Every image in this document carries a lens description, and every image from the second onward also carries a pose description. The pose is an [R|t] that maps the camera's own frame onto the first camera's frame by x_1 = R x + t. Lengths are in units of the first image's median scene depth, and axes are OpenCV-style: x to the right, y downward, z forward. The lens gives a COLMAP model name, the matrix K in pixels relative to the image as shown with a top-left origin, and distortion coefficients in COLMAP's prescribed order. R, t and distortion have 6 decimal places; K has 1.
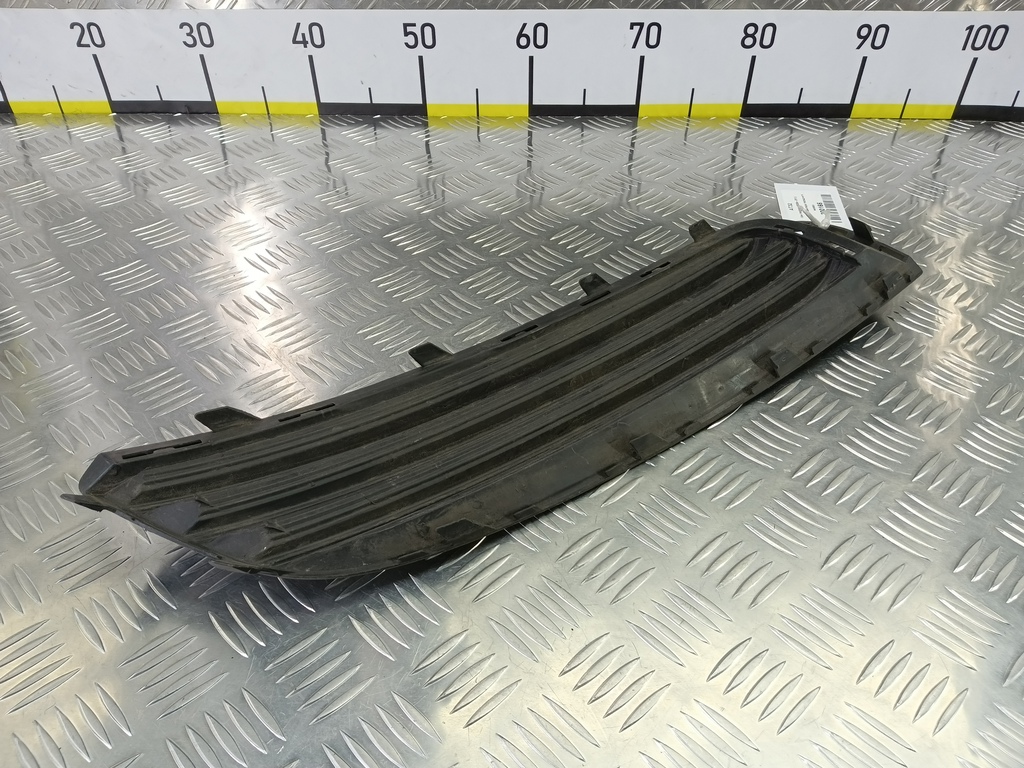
lens RADIAL K [[777.6, 0, 508.5], [0, 777.6, 379.9], [0, 0, 1]] dist [-0.019498, 0.004290]
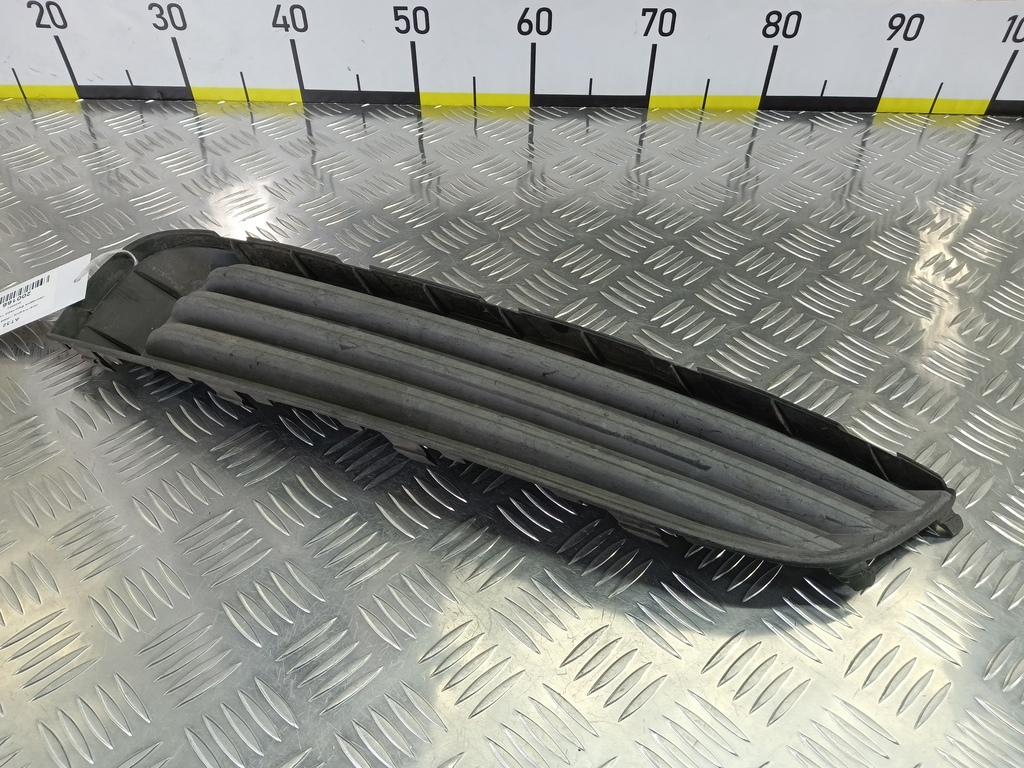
lens RADIAL K [[777.6, 0, 510.6], [0, 777.6, 381.8], [0, 0, 1]] dist [-0.019498, 0.004290]
pose [[0.999959, 0.005081, 0.007515, -0.002916], [-0.005680, 0.996624, 0.081903, -0.098805], [-0.007073, -0.081942, 0.996612, 0.056379]]
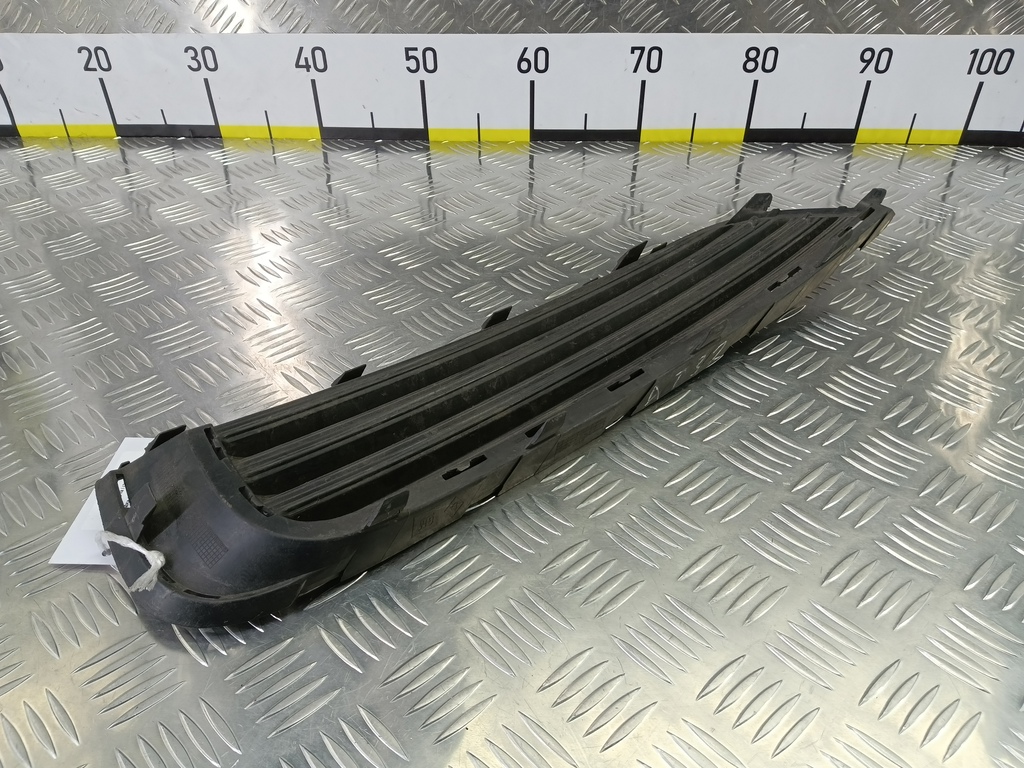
lens RADIAL K [[777.6, 0, 507.1], [0, 777.6, 384.3], [0, 0, 1]] dist [-0.019498, 0.004290]
pose [[0.999759, 0.009523, -0.019802, 0.021427], [-0.010611, 0.998399, -0.055568, 0.031718], [0.019241, 0.055765, 0.998259, 0.023489]]
